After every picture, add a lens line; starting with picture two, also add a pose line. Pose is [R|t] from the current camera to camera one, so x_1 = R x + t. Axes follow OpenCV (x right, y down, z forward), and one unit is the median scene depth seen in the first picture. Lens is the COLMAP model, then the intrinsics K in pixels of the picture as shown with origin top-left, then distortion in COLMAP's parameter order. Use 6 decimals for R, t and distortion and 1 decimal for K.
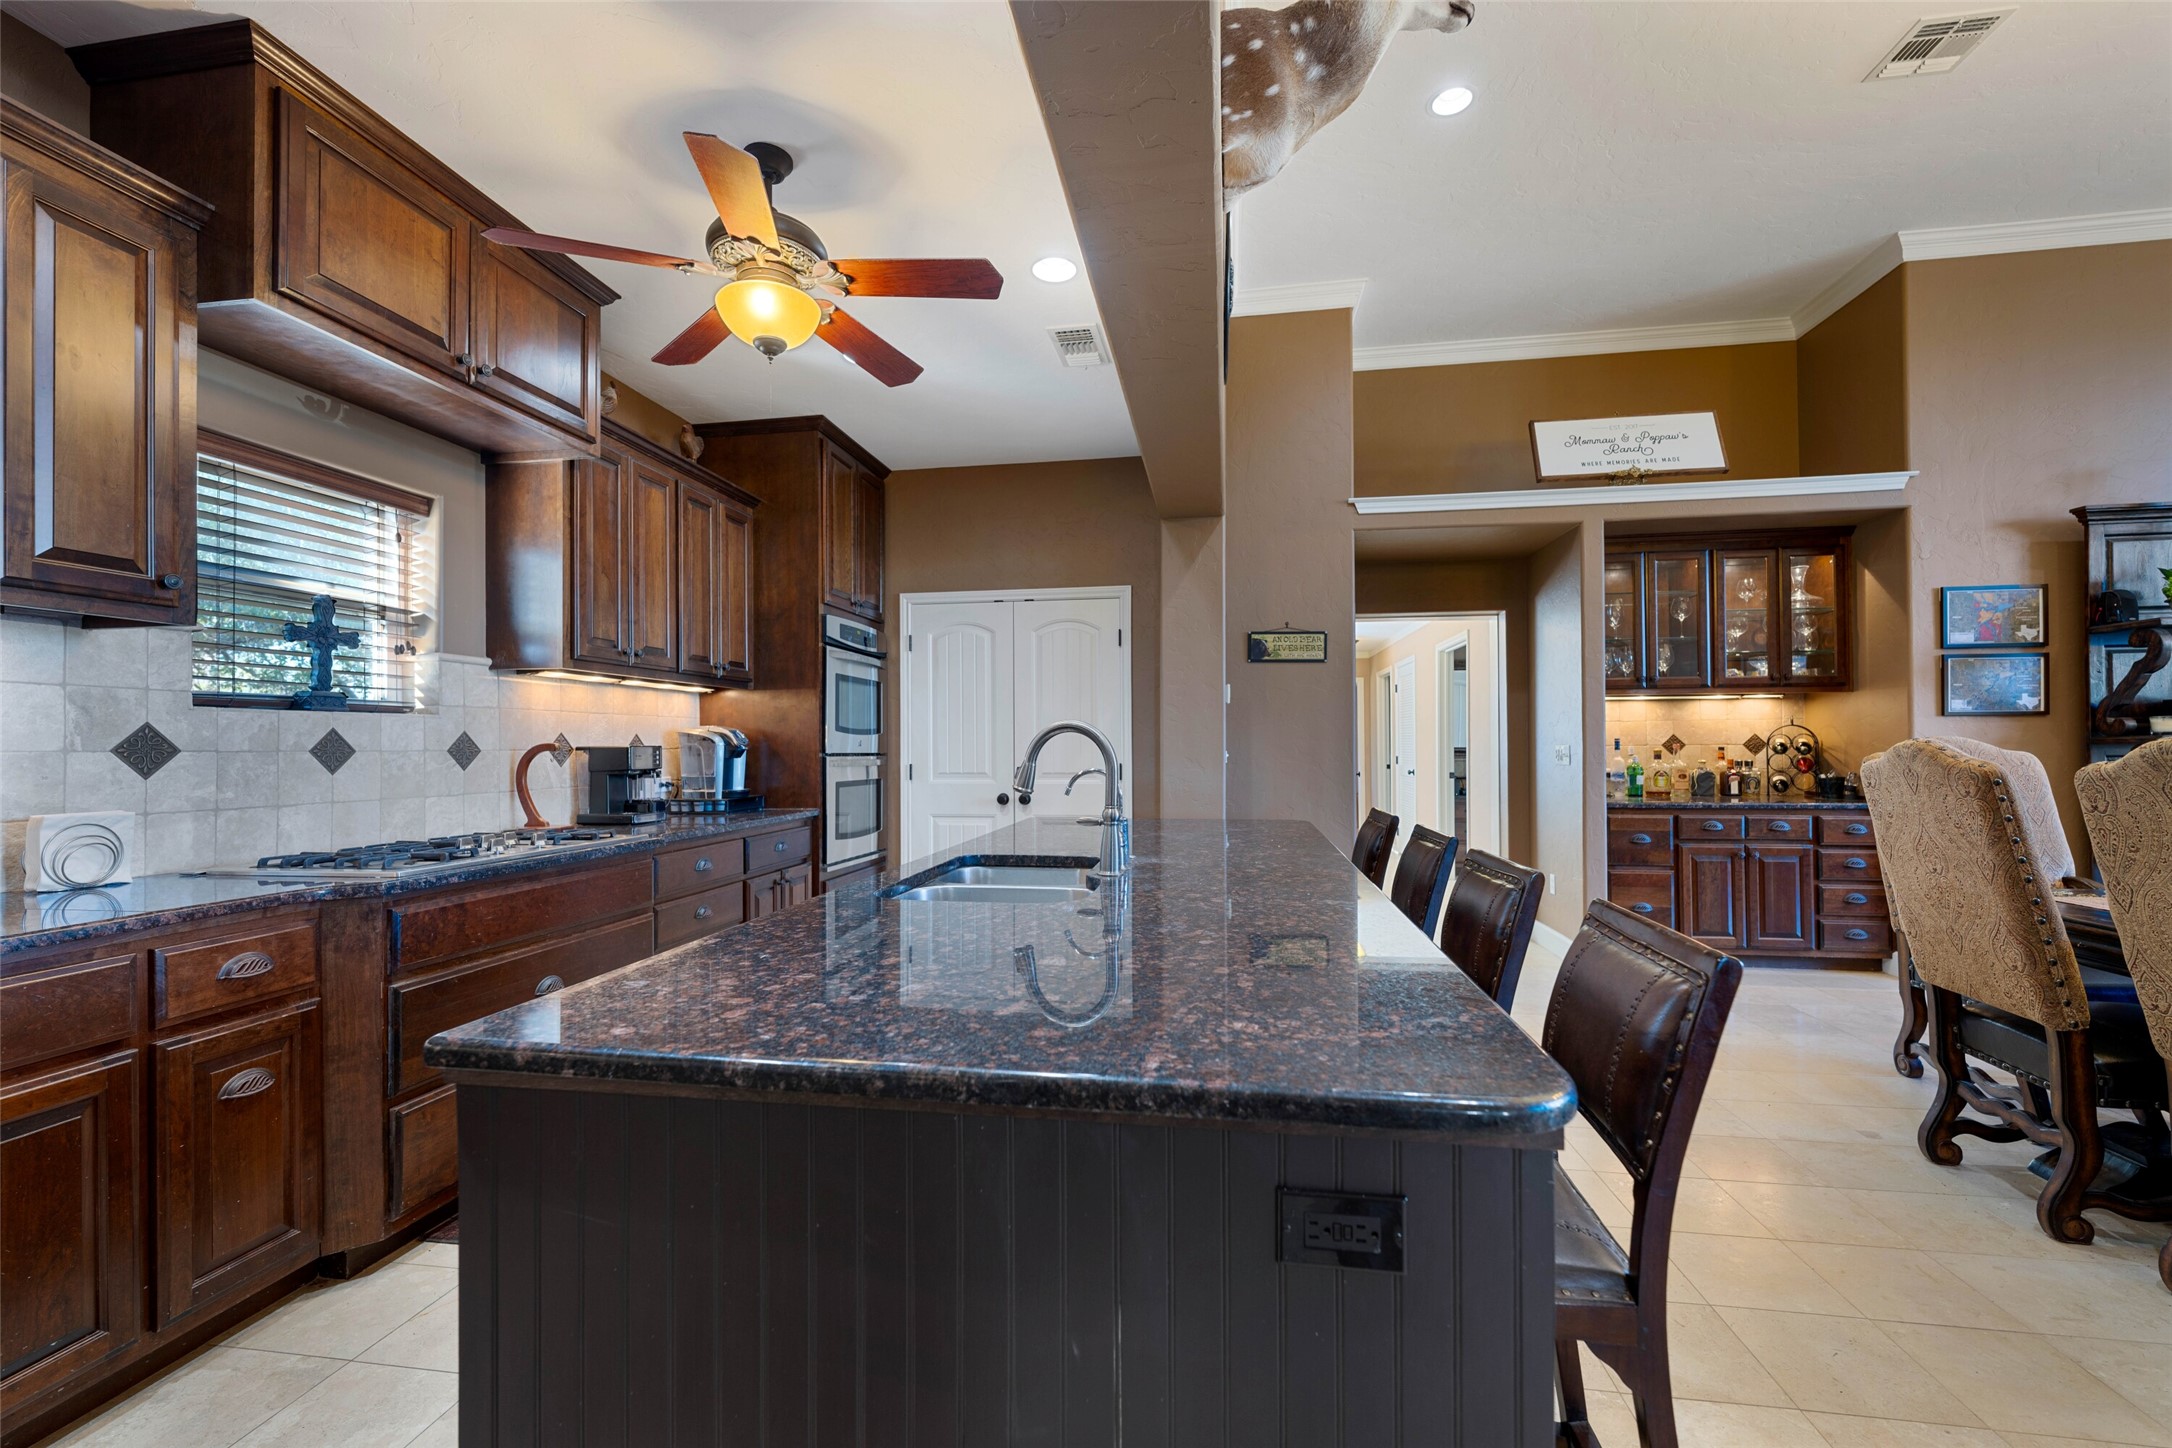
lens RADIAL K [[888.3, 0, 1090.5], [0, 888.3, 740.7], [0, 0, 1]] dist [0.001909, -0.000757]
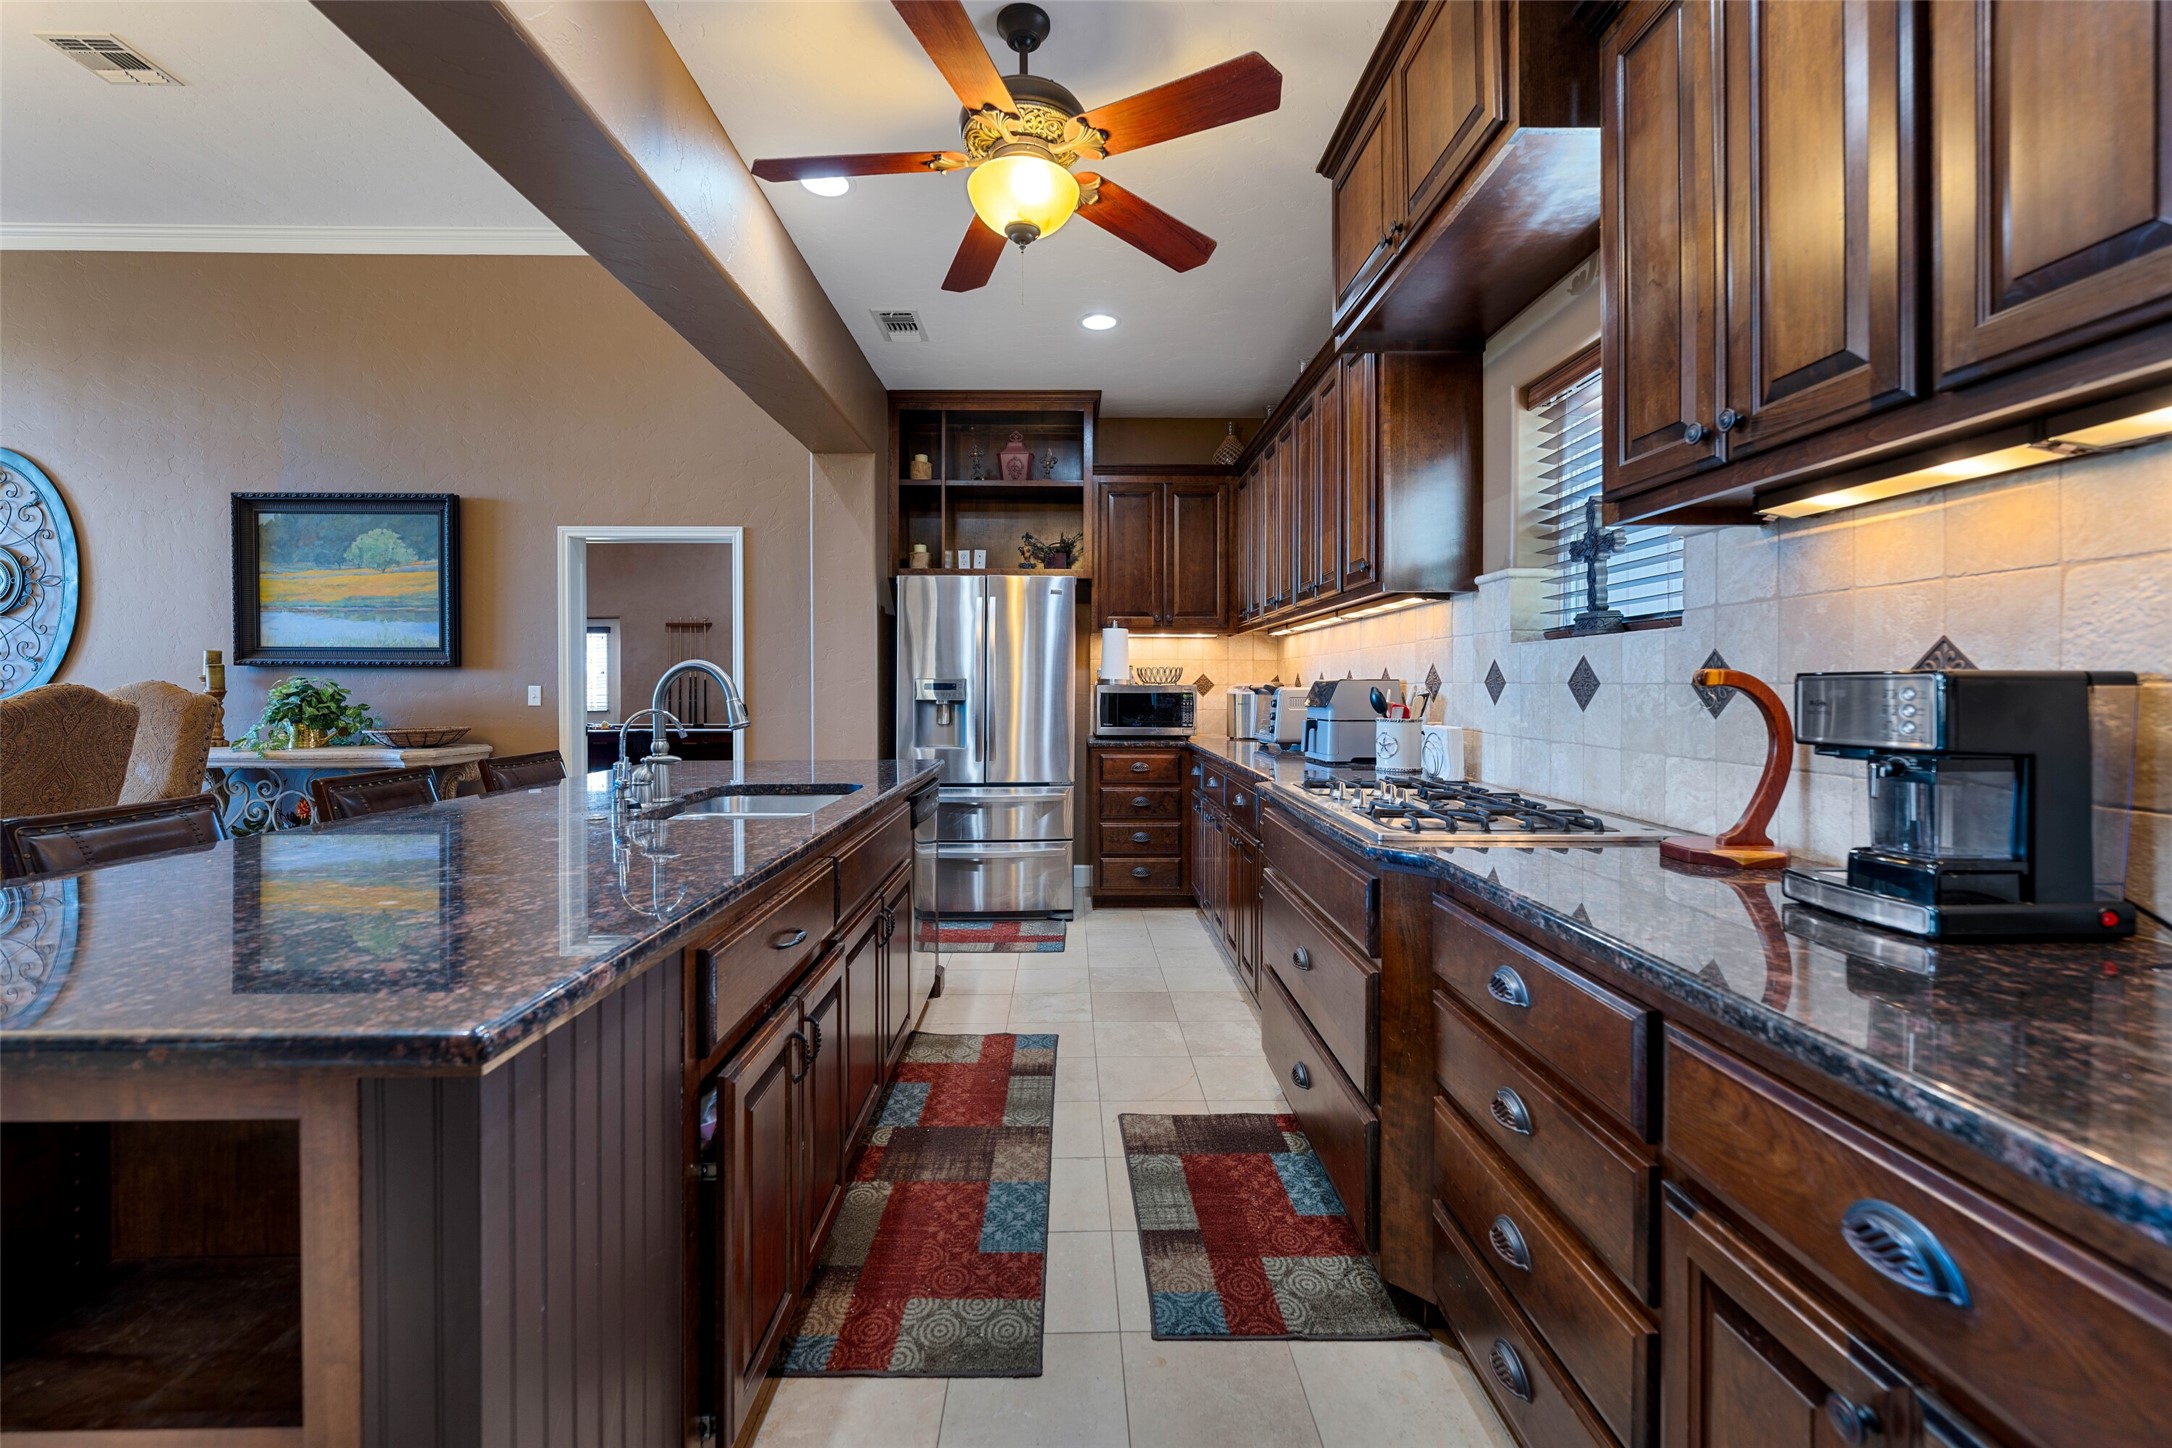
lens RADIAL K [[888.3, 0, 1079.1], [0, 888.3, 684.9], [0, 0, 1]] dist [0.001909, -0.000757]
pose [[-0.985197, -0.000670, -0.171426, -0.218321], [0.000457, 0.999979, -0.006535, 0.017063], [0.171427, -0.006517, -0.985175, 1.622943]]
